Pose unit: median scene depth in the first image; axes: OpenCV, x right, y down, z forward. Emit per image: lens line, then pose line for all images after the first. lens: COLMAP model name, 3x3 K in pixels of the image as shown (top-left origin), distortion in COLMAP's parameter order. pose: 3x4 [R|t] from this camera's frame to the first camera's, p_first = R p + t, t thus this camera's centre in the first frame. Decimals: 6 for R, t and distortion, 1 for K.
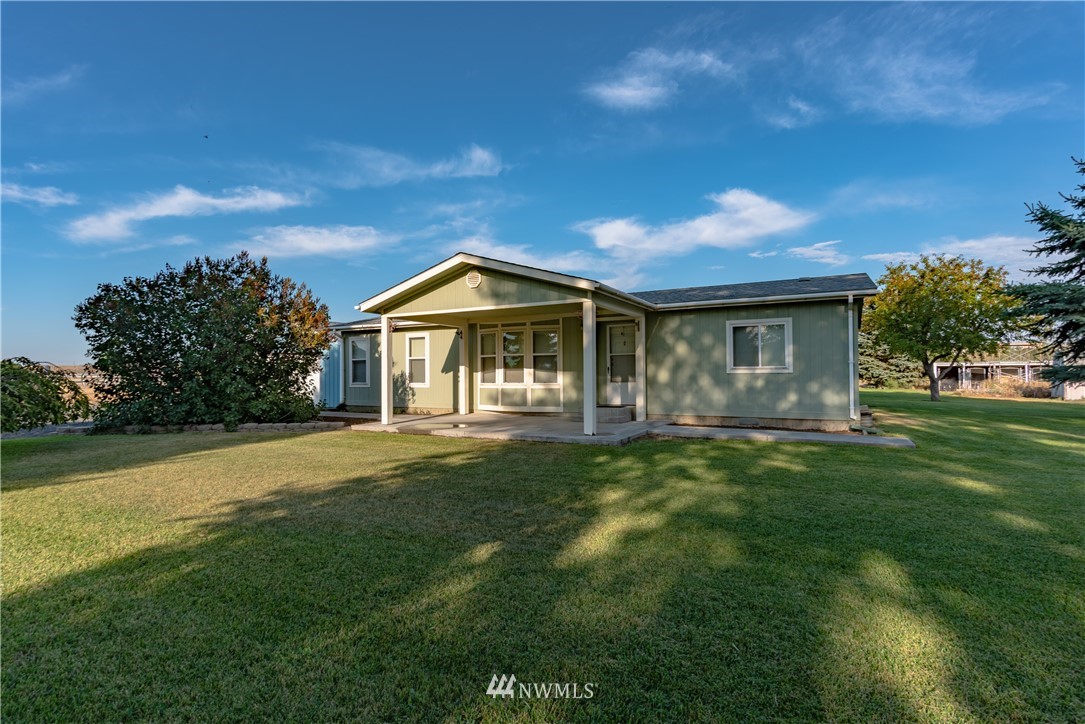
lens RADIAL K [[534.1, 0, 542.5], [0, 534.1, 362.0], [0, 0, 1]] dist [0.000674, 0.000092]
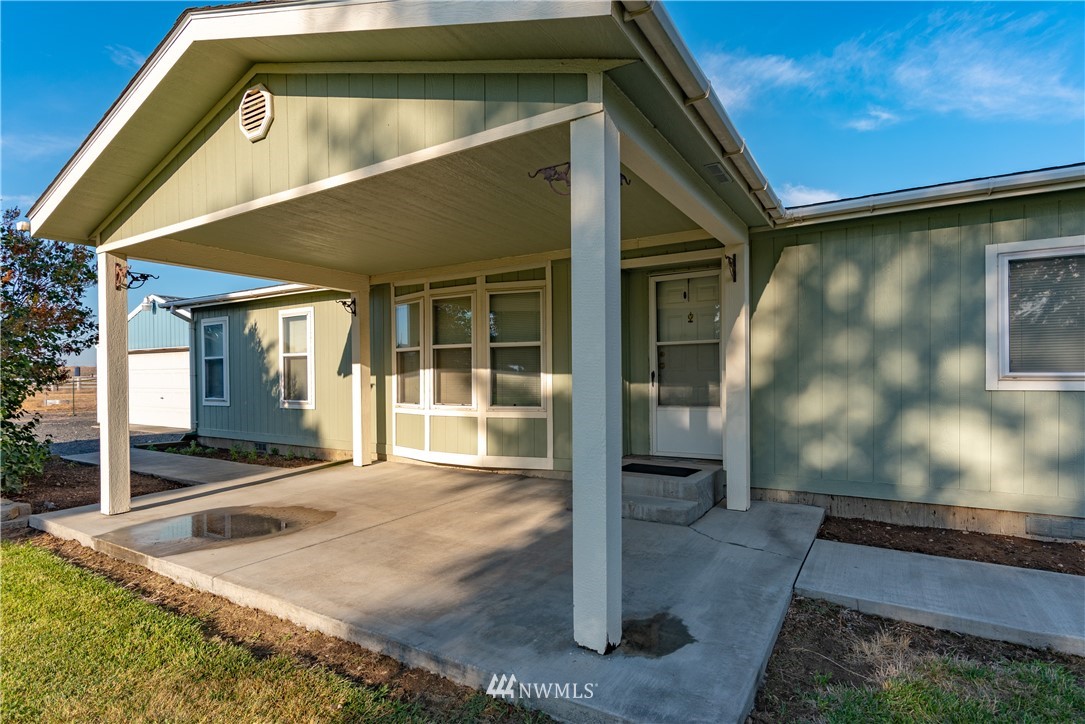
lens RADIAL K [[534.1, 0, 542.5], [0, 534.1, 362.0], [0, 0, 1]] dist [0.000674, 0.000092]
pose [[0.997993, -0.002202, -0.063281, 0.055942], [0.002028, 0.999994, -0.002816, 0.002413], [0.063287, 0.002682, 0.997992, 0.518680]]
